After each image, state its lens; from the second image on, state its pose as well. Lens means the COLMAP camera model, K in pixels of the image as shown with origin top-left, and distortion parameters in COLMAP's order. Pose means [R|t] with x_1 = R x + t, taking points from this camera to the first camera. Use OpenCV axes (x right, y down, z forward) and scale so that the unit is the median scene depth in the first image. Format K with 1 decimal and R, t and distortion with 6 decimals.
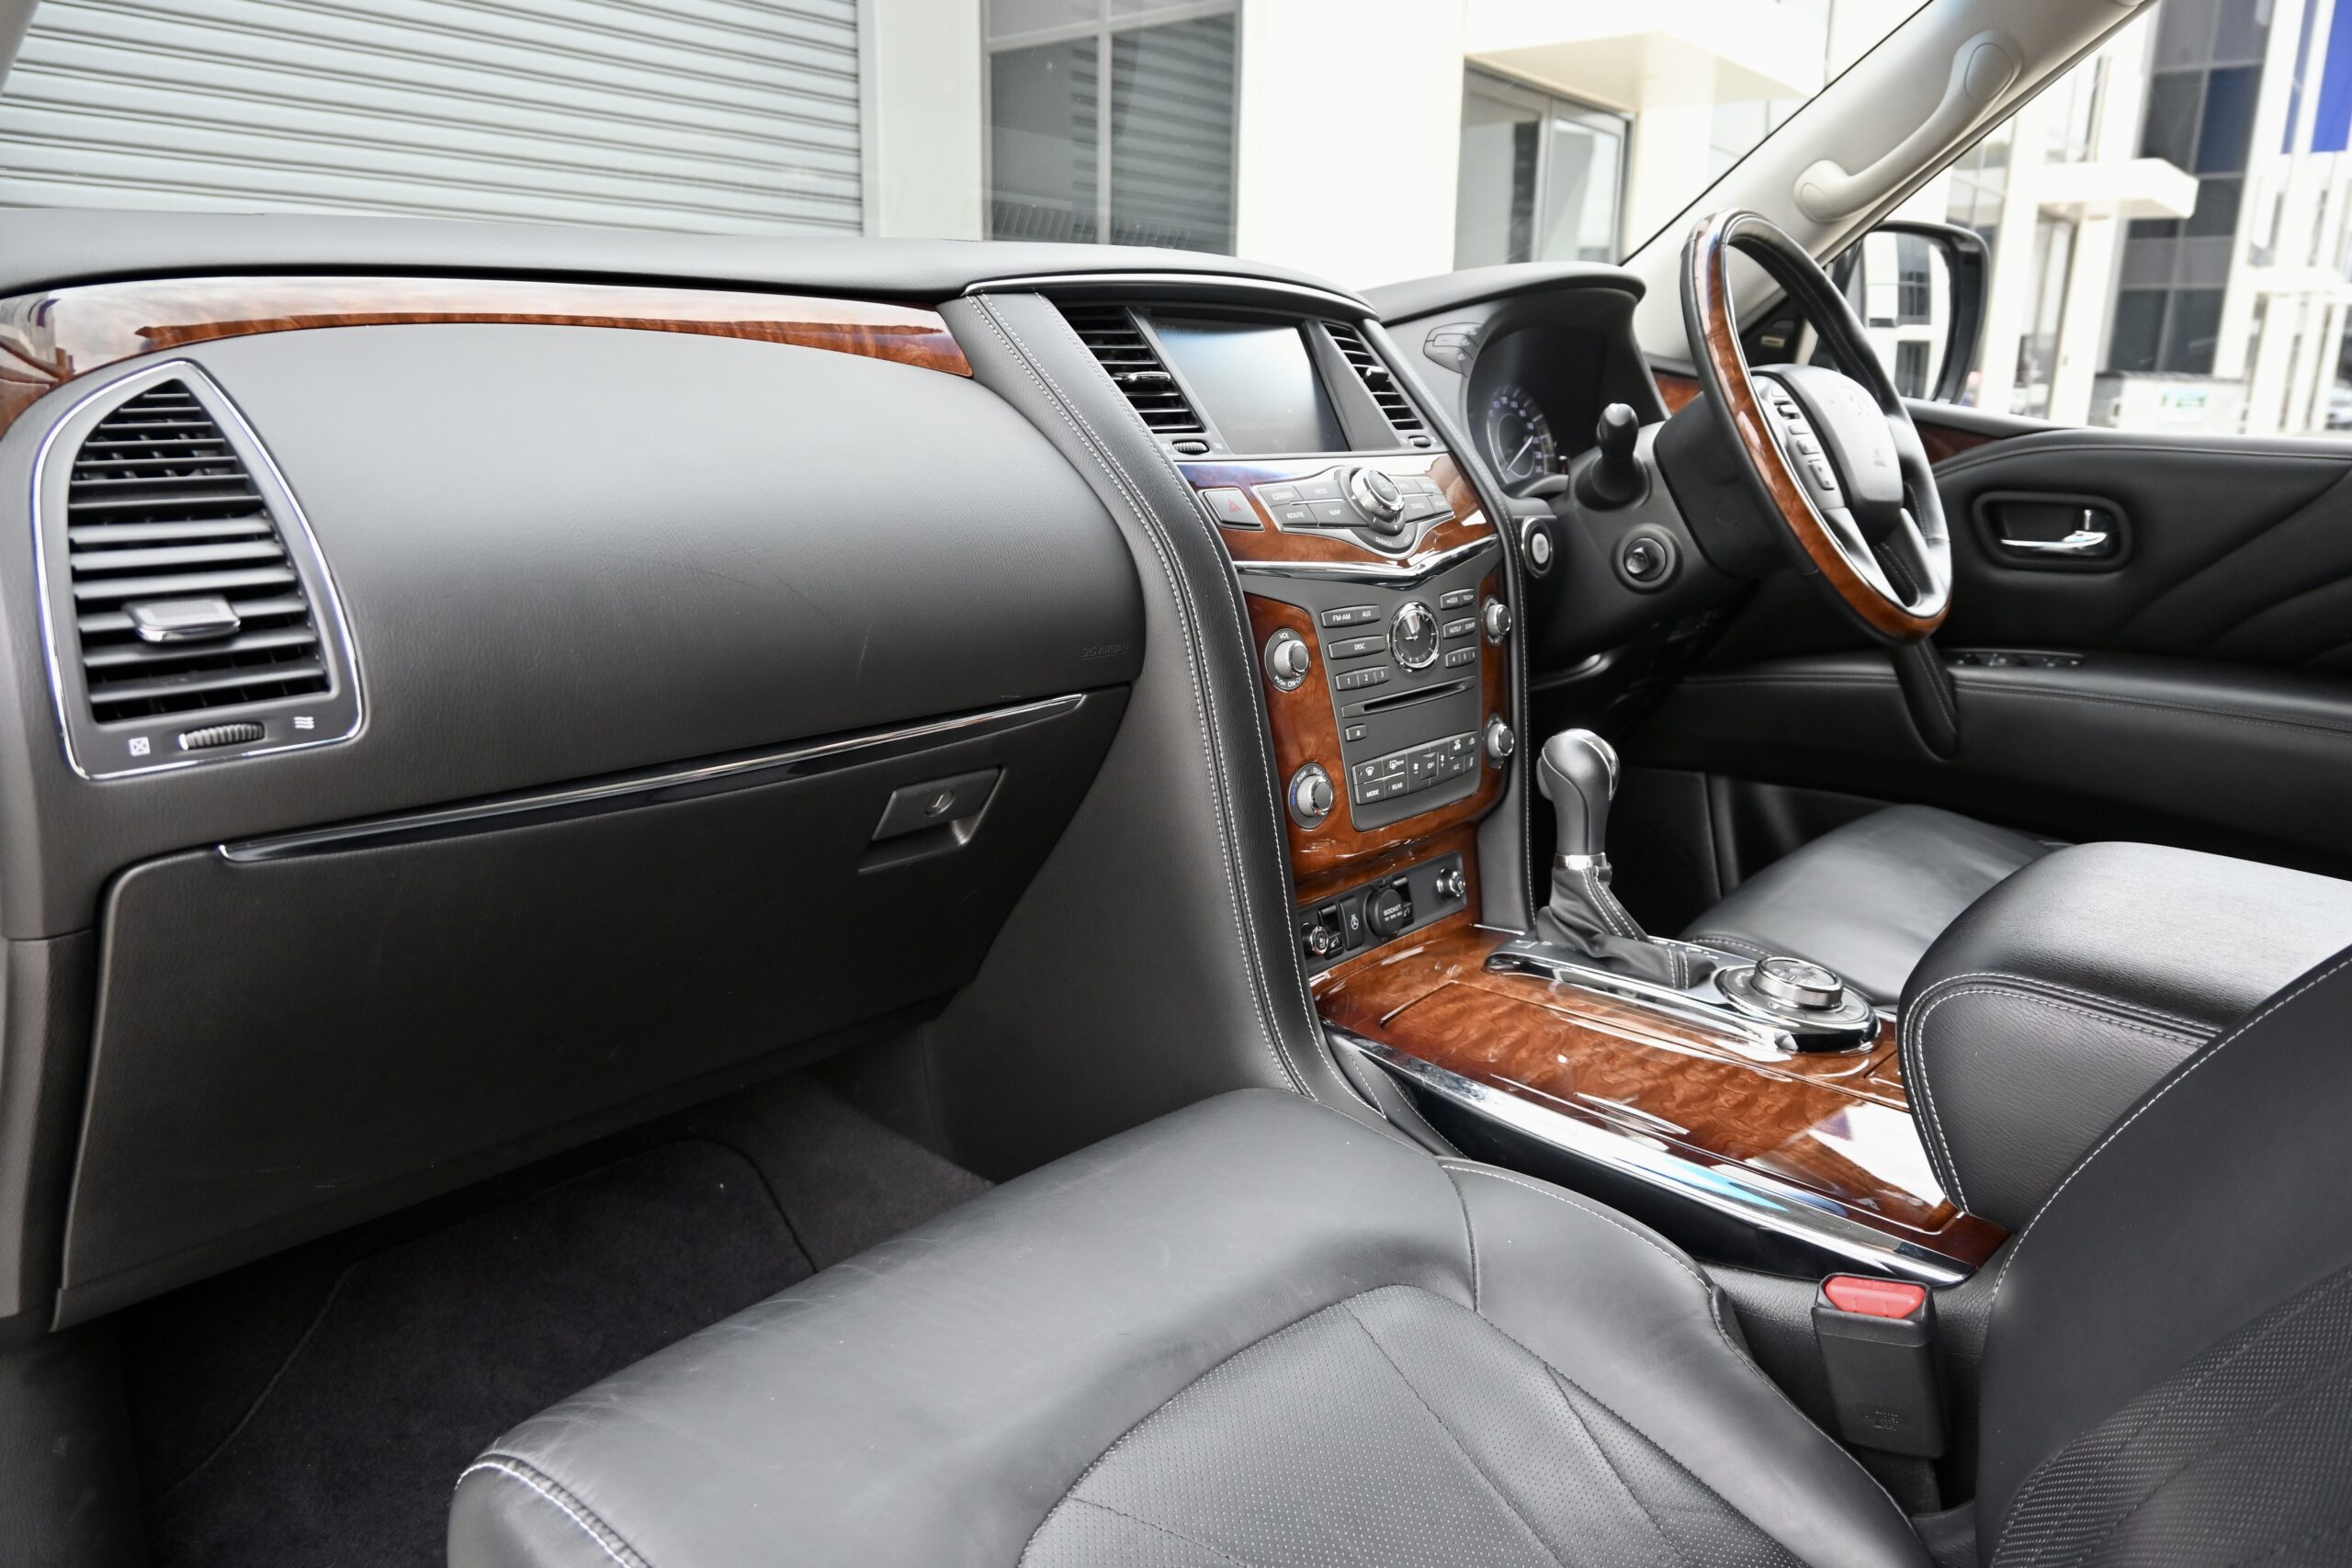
lens RADIAL K [[1626.9, 0, 1184.7], [0, 1626.9, 774.7], [0, 0, 1]] dist [0.004966, 0.000170]
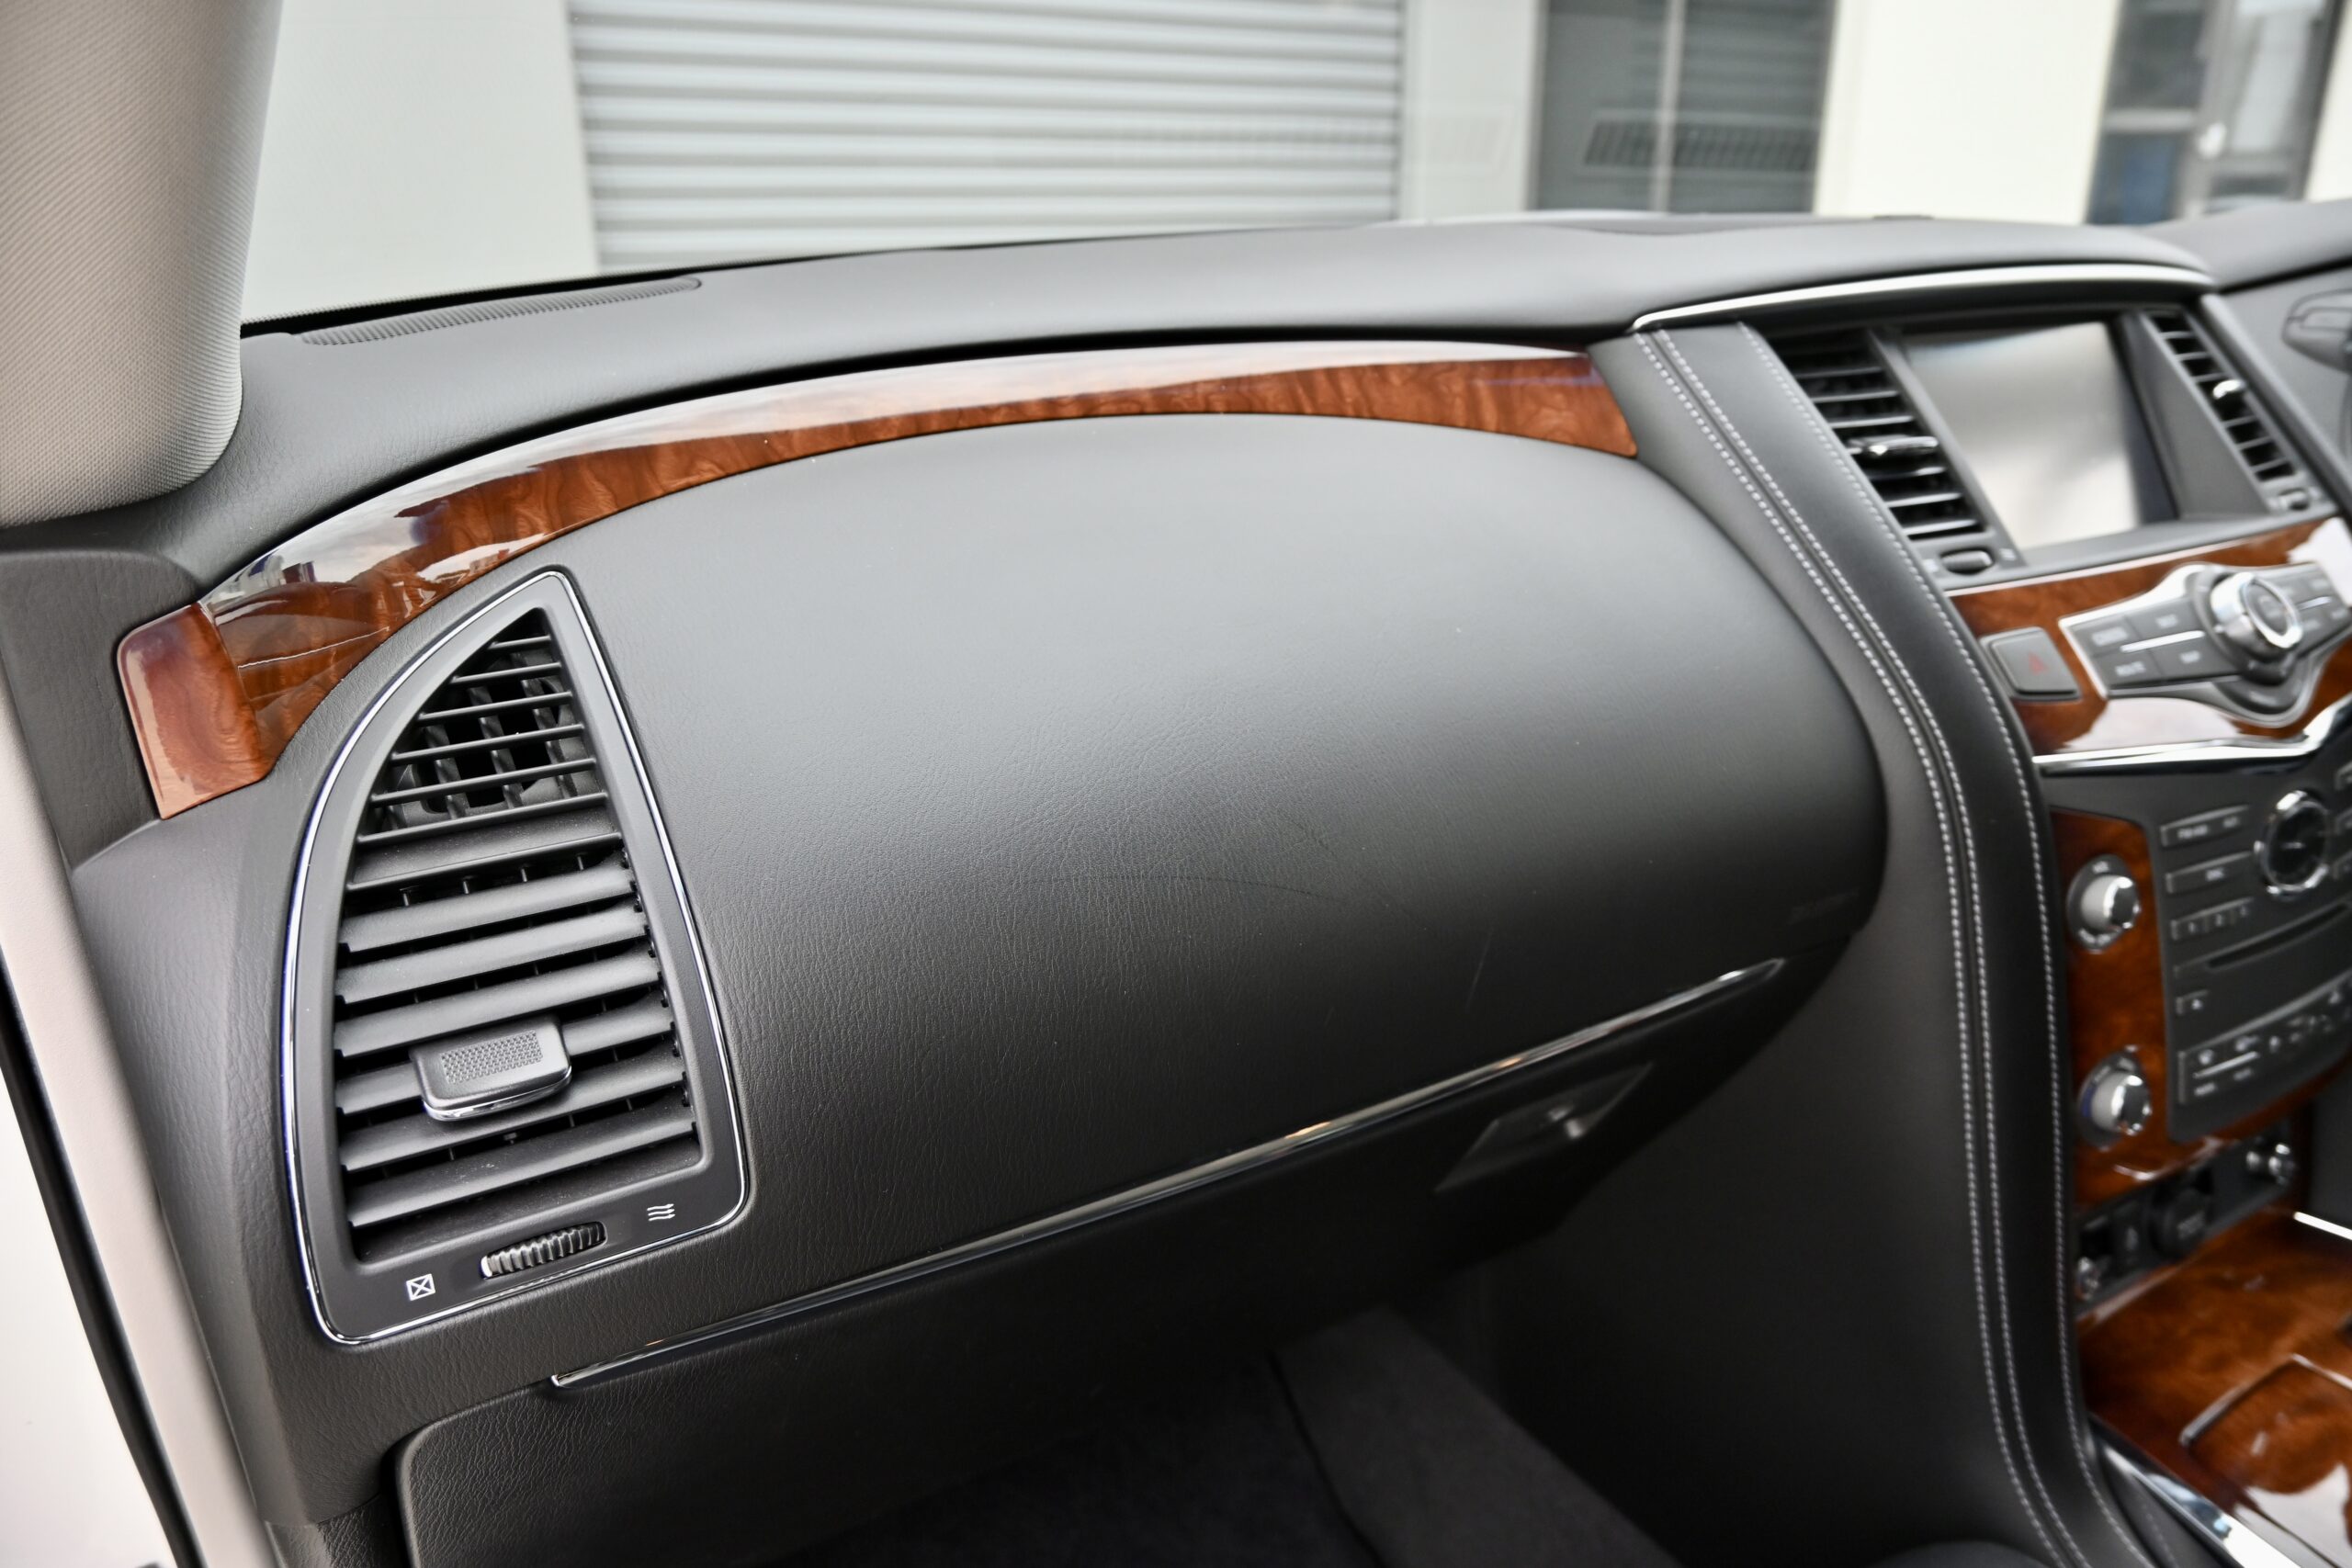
lens RADIAL K [[1626.9, 0, 1178.6], [0, 1626.9, 781.1], [0, 0, 1]] dist [0.004966, 0.000170]
pose [[0.952690, 0.078699, -0.293577, -0.099122], [-0.048171, 0.992784, 0.109813, -0.170452], [0.300101, -0.090476, 0.949607, 0.275023]]
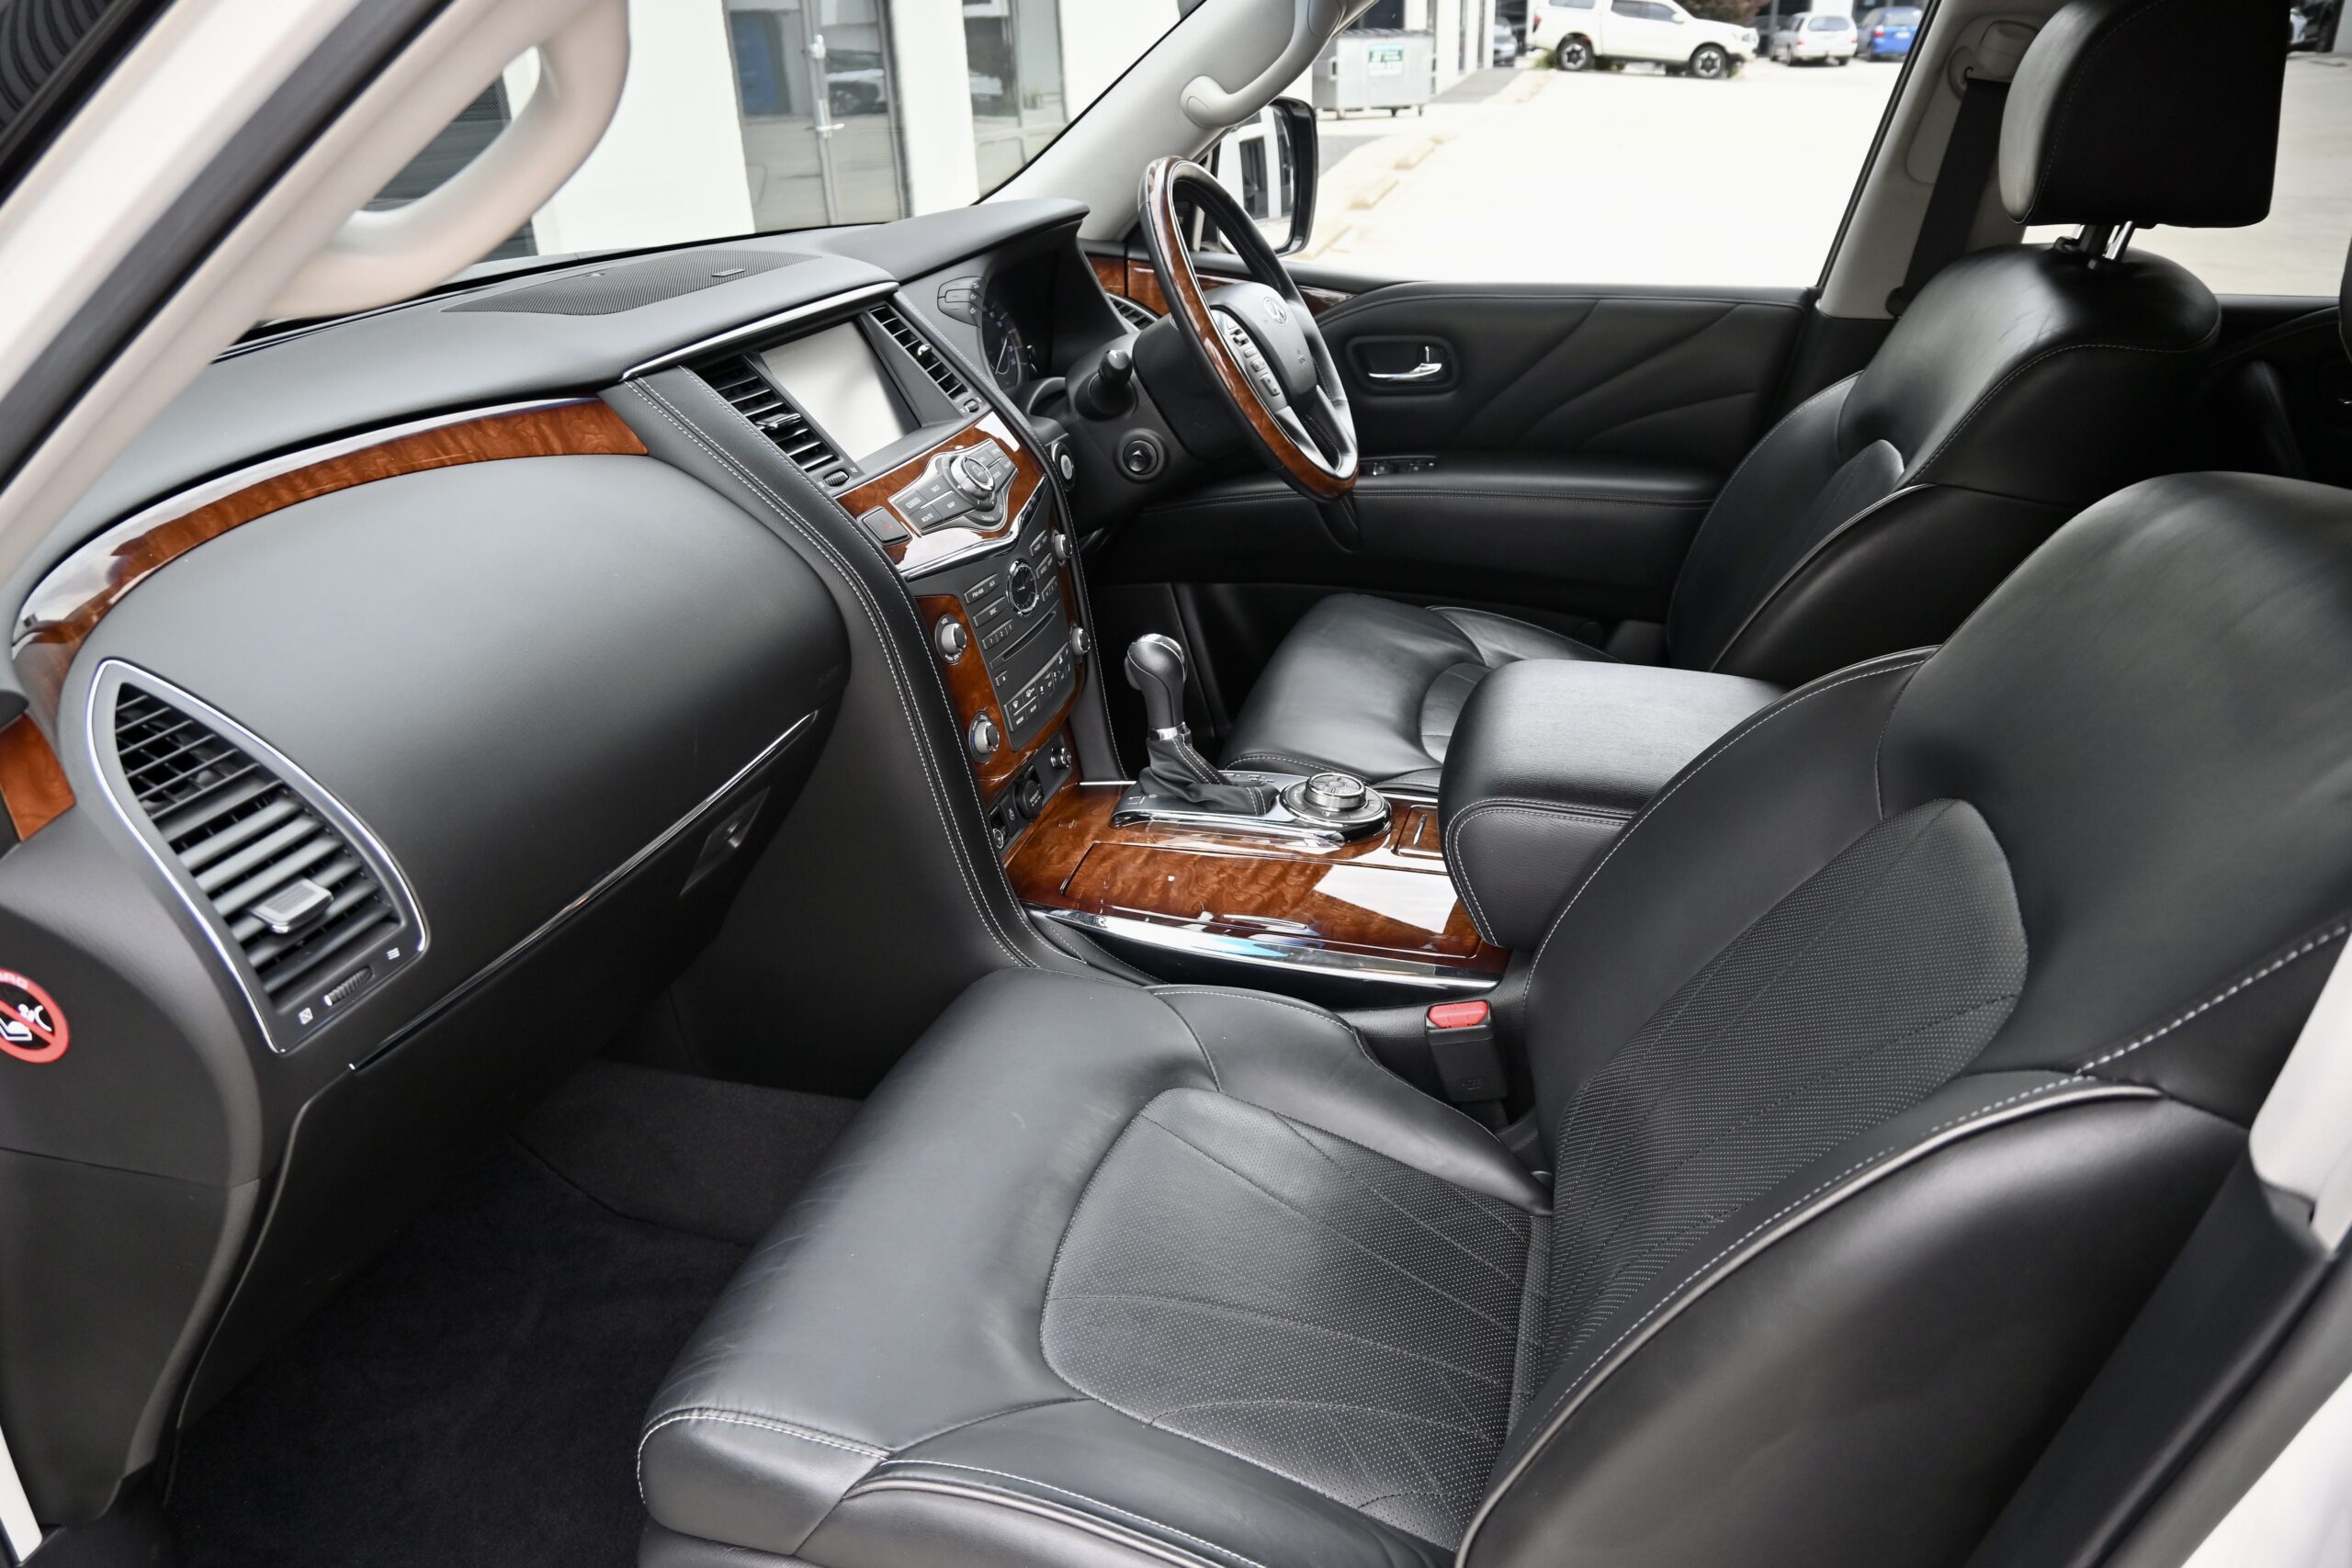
lens RADIAL K [[1626.9, 0, 1187.8], [0, 1626.9, 774.7], [0, 0, 1]] dist [0.004966, 0.000170]
pose [[0.906138, -0.222478, 0.359746, -0.242602], [0.154721, 0.965895, 0.207623, -0.199426], [-0.393669, -0.132475, 0.909657, -0.224958]]
